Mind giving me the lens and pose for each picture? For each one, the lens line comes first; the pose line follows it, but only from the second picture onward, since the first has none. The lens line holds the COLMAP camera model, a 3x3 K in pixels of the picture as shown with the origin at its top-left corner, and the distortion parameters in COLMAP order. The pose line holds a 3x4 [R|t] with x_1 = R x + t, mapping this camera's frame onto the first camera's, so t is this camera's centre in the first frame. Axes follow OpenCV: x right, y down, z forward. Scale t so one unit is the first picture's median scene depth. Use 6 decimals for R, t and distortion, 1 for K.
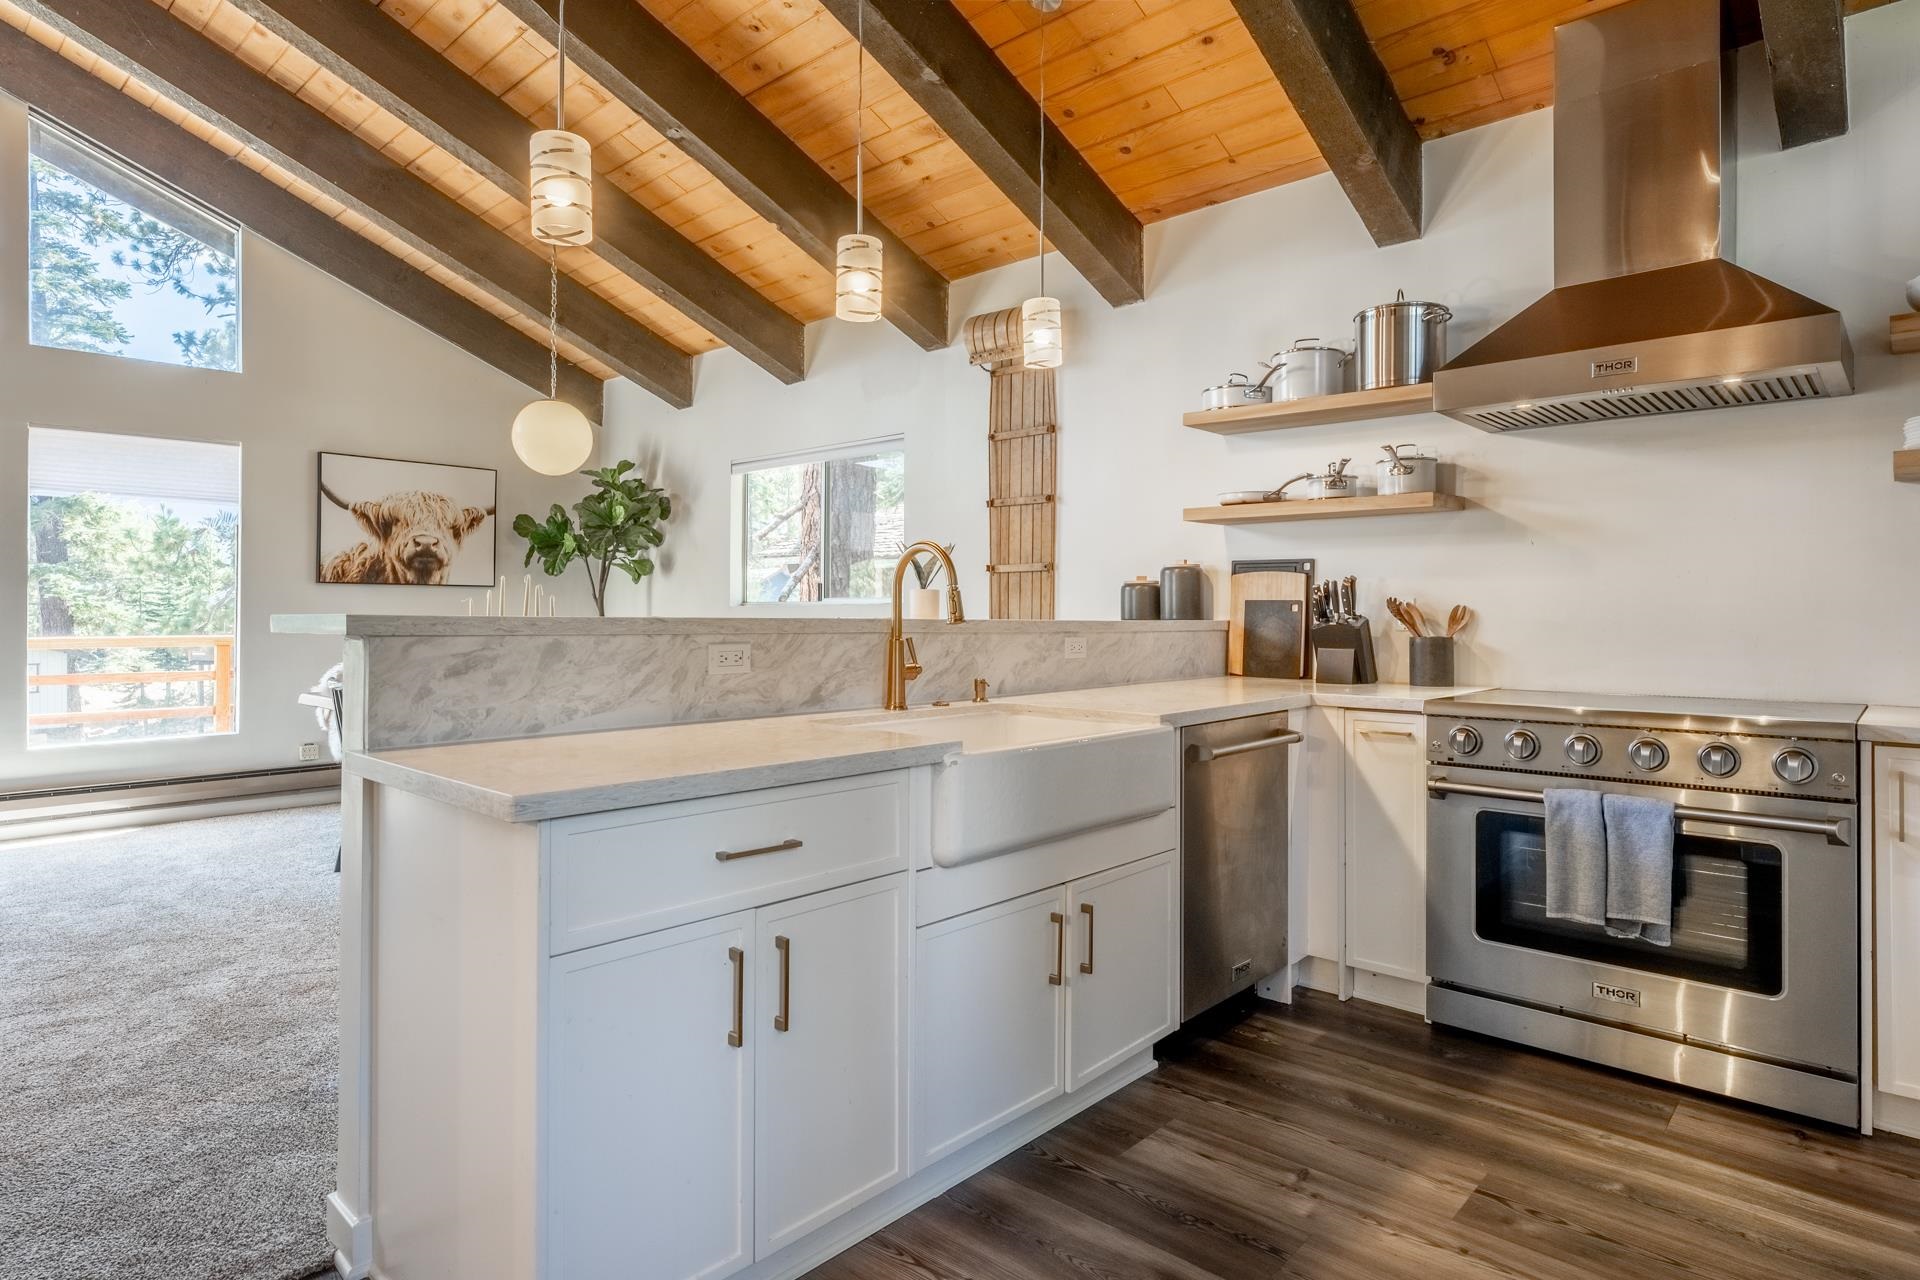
lens RADIAL K [[1057.6, 0, 960.0], [0, 1057.6, 640.0], [0, 0, 1]] dist [-0.000526, -0.000572]
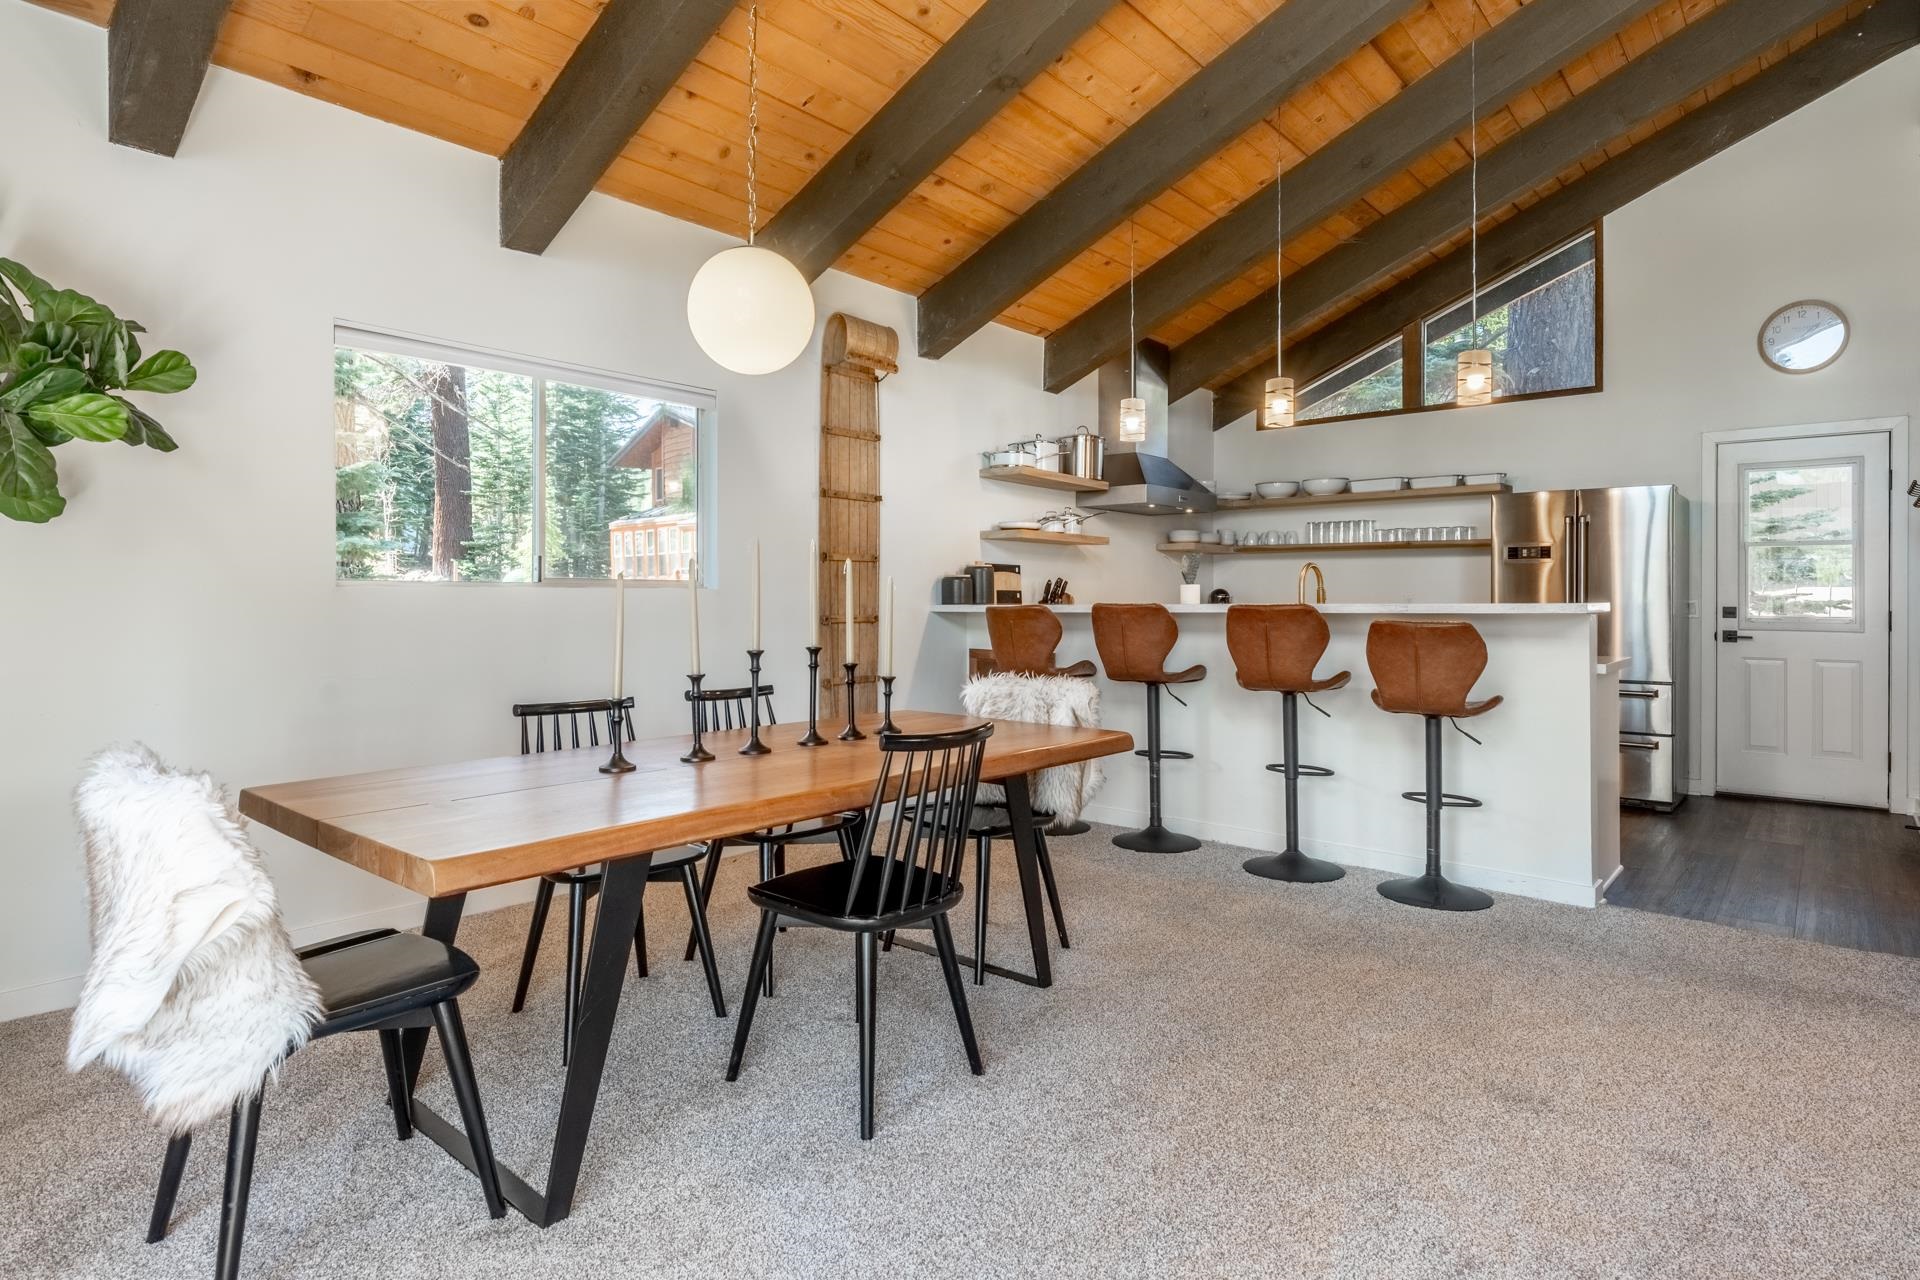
lens RADIAL K [[1011.3, 0, 964.8], [0, 1011.3, 598.2], [0, 0, 1]] dist [0.000880, -0.000076]
pose [[-0.025146, 0.000447, 0.999684, -0.666540], [0.019730, 0.999805, 0.000050, -0.017018], [-0.999489, 0.019725, -0.025149, 0.621958]]
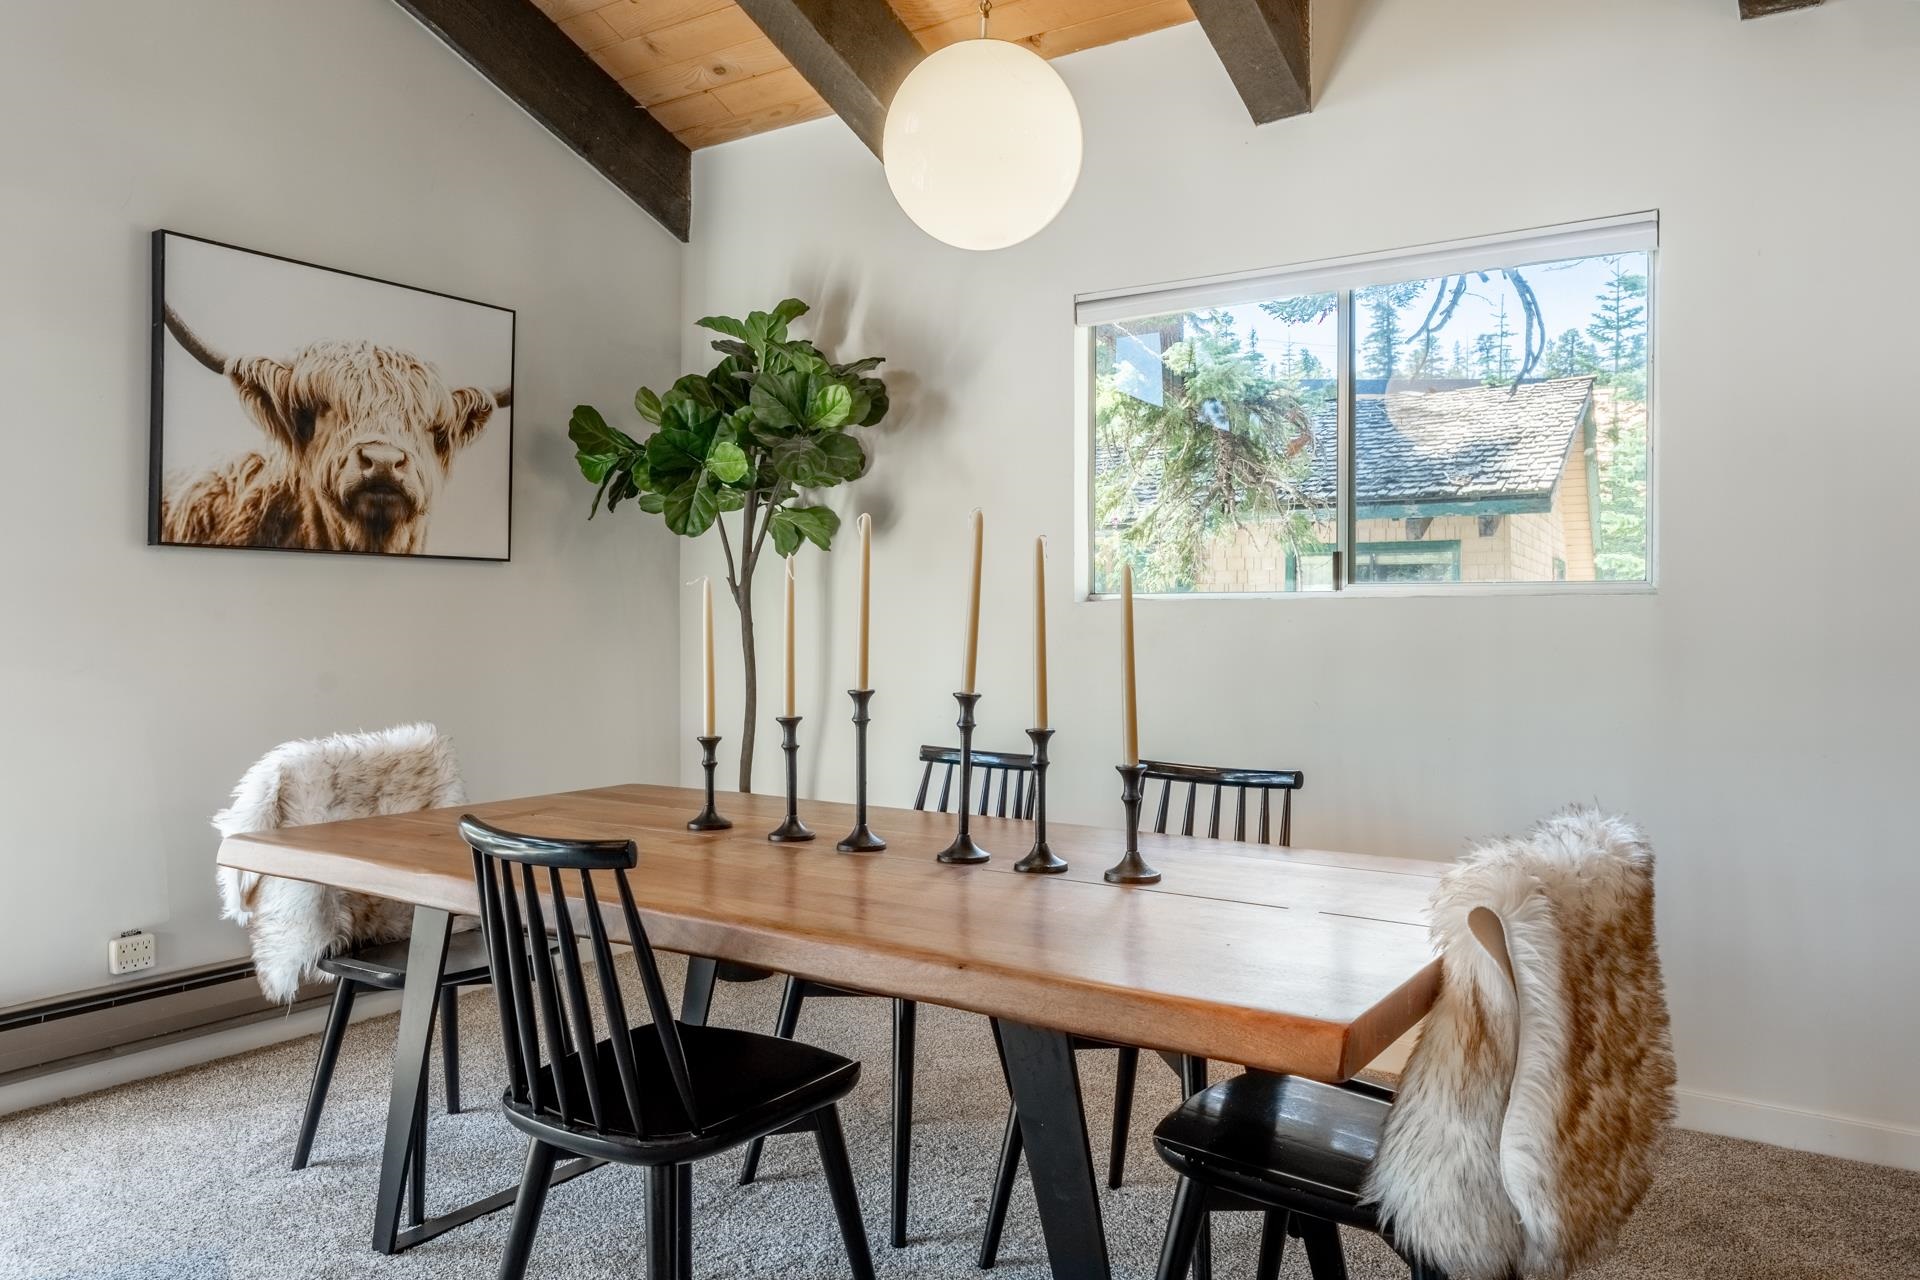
lens RADIAL K [[1397.0, 0, 960.0], [0, 1397.0, 640.0], [0, 0, 1]] dist [0.076990, -0.091018]
pose [[0.991586, -0.004710, 0.129361, -0.346435], [0.006157, 0.999923, -0.010789, -0.008292], [-0.129300, 0.011495, 0.991539, 0.384674]]
